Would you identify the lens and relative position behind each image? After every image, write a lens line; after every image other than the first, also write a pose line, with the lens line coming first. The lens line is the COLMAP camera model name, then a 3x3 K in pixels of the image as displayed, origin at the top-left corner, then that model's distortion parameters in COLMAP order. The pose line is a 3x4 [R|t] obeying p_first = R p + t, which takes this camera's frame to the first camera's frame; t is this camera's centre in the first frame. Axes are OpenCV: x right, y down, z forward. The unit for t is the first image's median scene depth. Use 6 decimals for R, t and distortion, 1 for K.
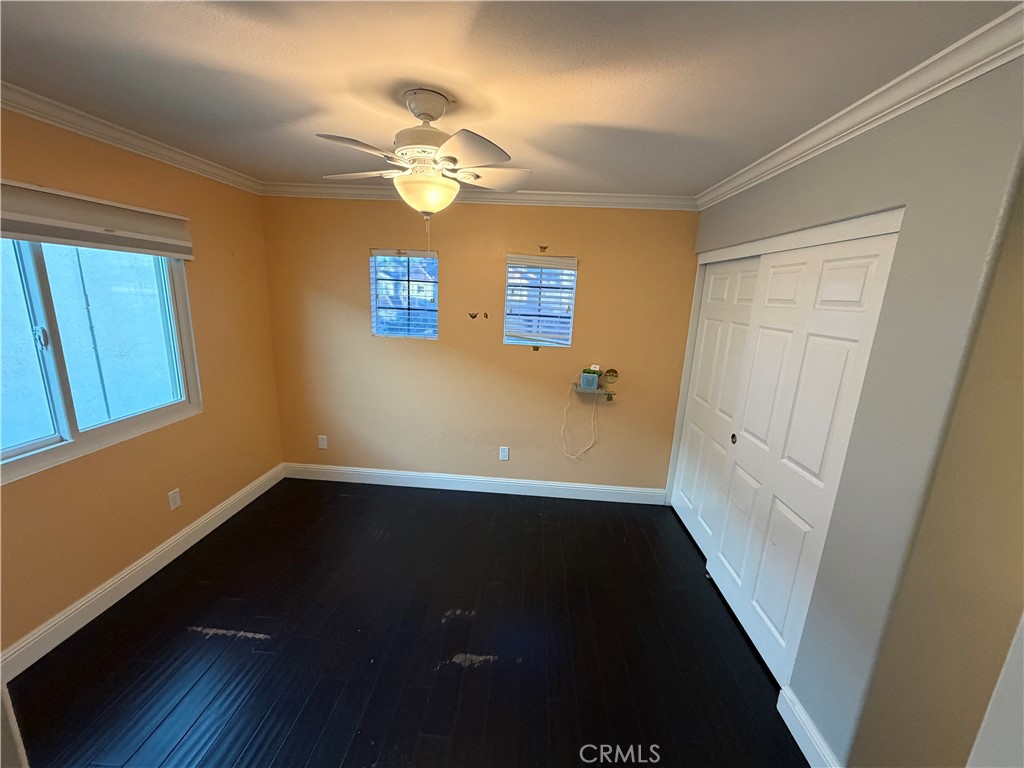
lens RADIAL K [[406.7, 0, 509.9], [0, 406.7, 382.1], [0, 0, 1]] dist [0.000865, 0.000127]
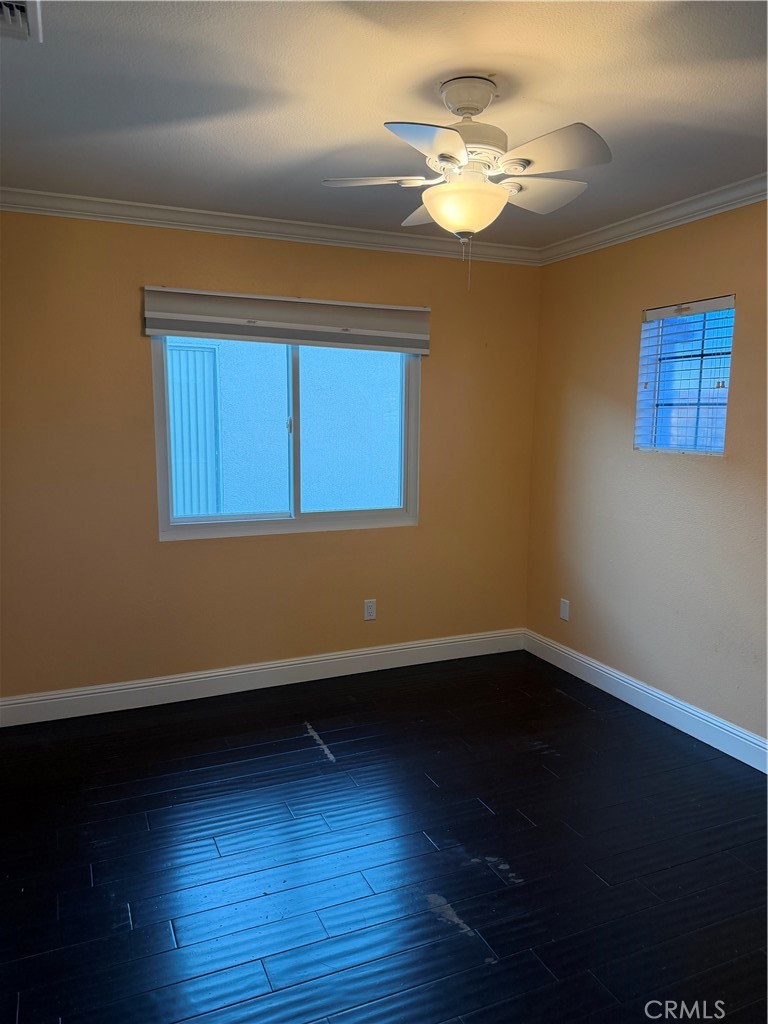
lens RADIAL K [[715.0, 0, 375.4], [0, 715.0, 514.3], [0, 0, 1]] dist [0.044446, -0.011888]
pose [[0.454248, 0.081071, -0.887179, 0.619685], [-0.183959, 0.982924, -0.004369, 0.080847], [0.871676, 0.165189, 0.461405, 0.224347]]
